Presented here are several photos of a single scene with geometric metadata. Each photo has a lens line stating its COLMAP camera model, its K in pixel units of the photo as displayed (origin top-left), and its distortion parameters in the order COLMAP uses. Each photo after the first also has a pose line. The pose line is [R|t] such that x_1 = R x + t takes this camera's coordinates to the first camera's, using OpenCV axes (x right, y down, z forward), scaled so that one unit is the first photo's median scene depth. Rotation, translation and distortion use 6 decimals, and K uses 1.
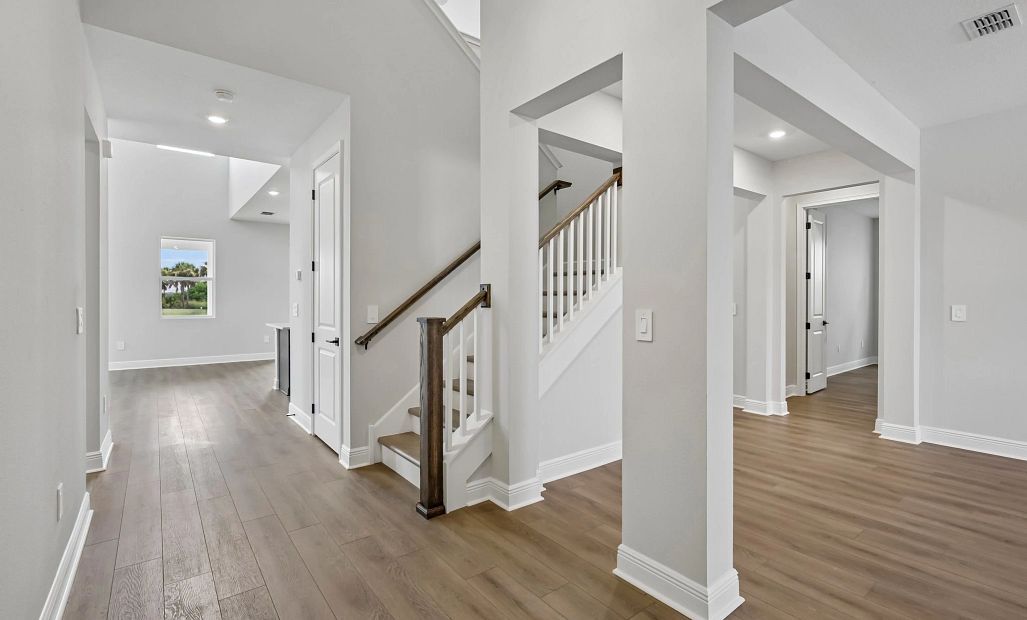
lens RADIAL K [[468.5, 0, 516.8], [0, 468.5, 302.1], [0, 0, 1]] dist [-0.022156, 0.000300]
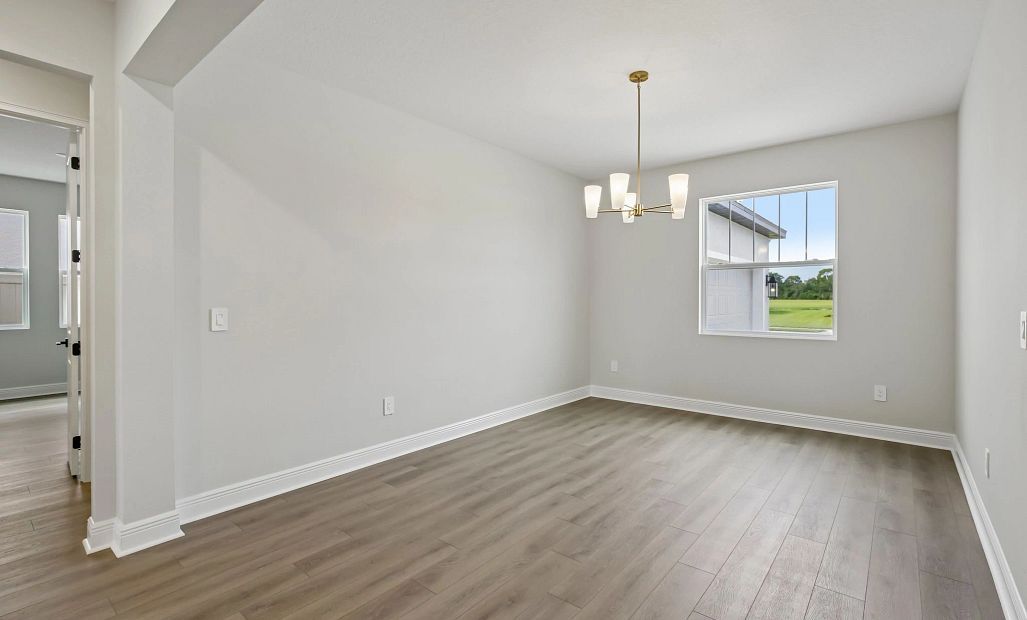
lens RADIAL K [[464.9, 0, 519.3], [0, 464.9, 301.3], [0, 0, 1]] dist [-0.009615, 0.000204]
pose [[-0.220408, -0.008485, 0.975371, 0.165593], [0.002531, 0.999954, 0.009271, -0.009341], [-0.975405, 0.004512, -0.220376, 0.705291]]
